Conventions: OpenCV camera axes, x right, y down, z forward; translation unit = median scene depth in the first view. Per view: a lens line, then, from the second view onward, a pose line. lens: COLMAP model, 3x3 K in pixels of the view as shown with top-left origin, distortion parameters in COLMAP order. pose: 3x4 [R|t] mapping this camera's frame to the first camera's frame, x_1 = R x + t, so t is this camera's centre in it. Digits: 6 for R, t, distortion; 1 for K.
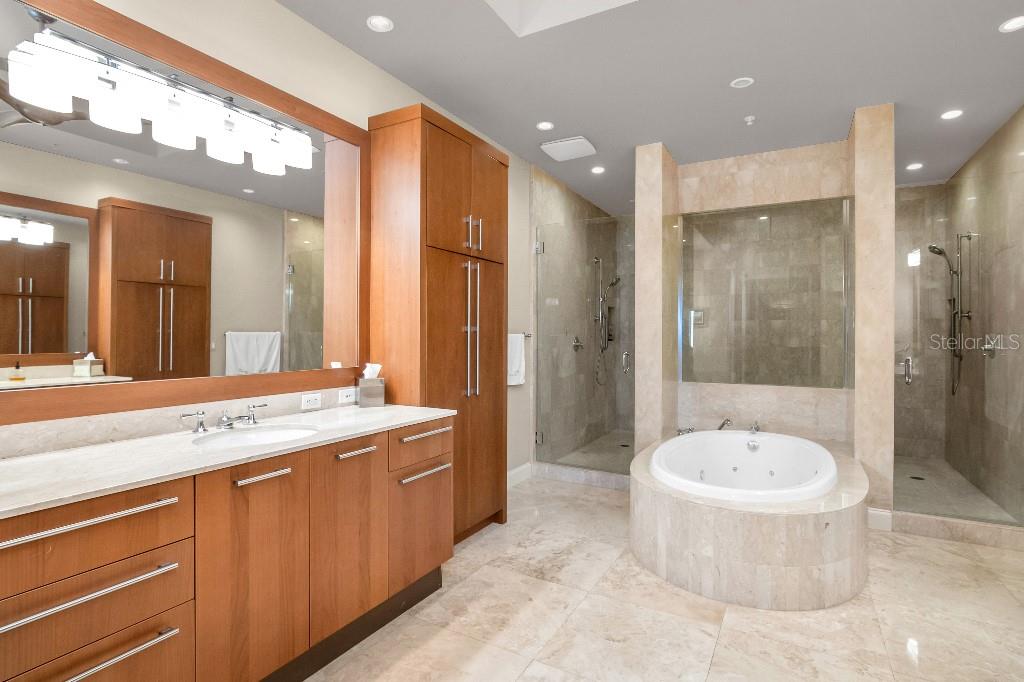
lens RADIAL K [[505.6, 0, 518.8], [0, 505.6, 354.6], [0, 0, 1]] dist [-0.022461, 0.004105]
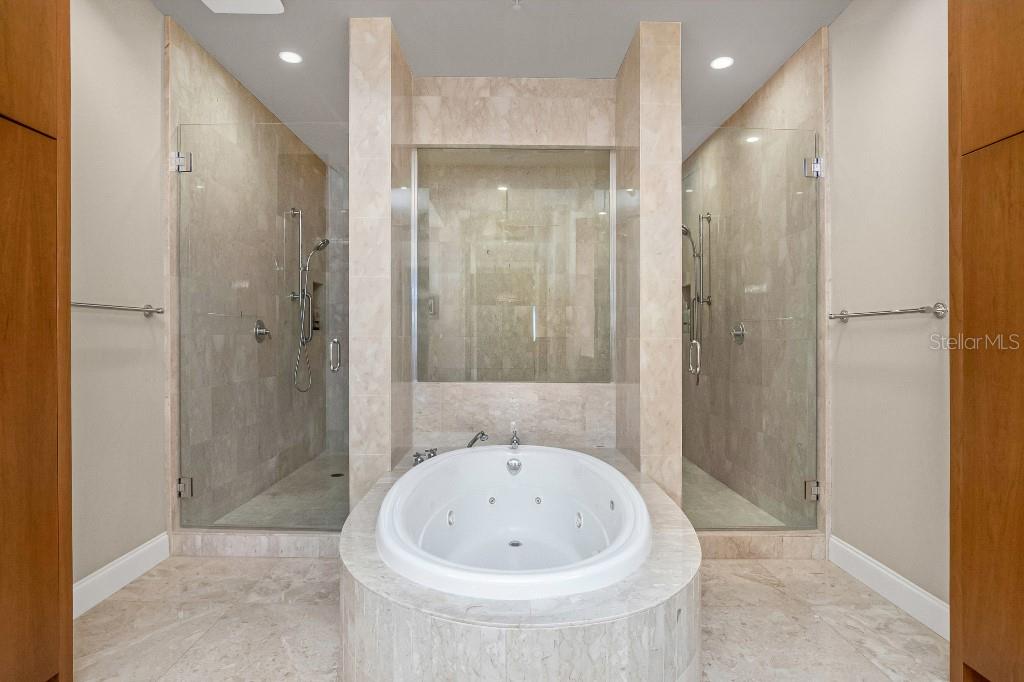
lens RADIAL K [[522.8, 0, 515.4], [0, 522.8, 335.8], [0, 0, 1]] dist [-0.023523, 0.004180]
pose [[0.864173, 0.004497, 0.503174, 0.083506], [0.014951, 0.999289, -0.034609, 0.018381], [-0.502972, 0.037432, 0.863492, 0.337894]]
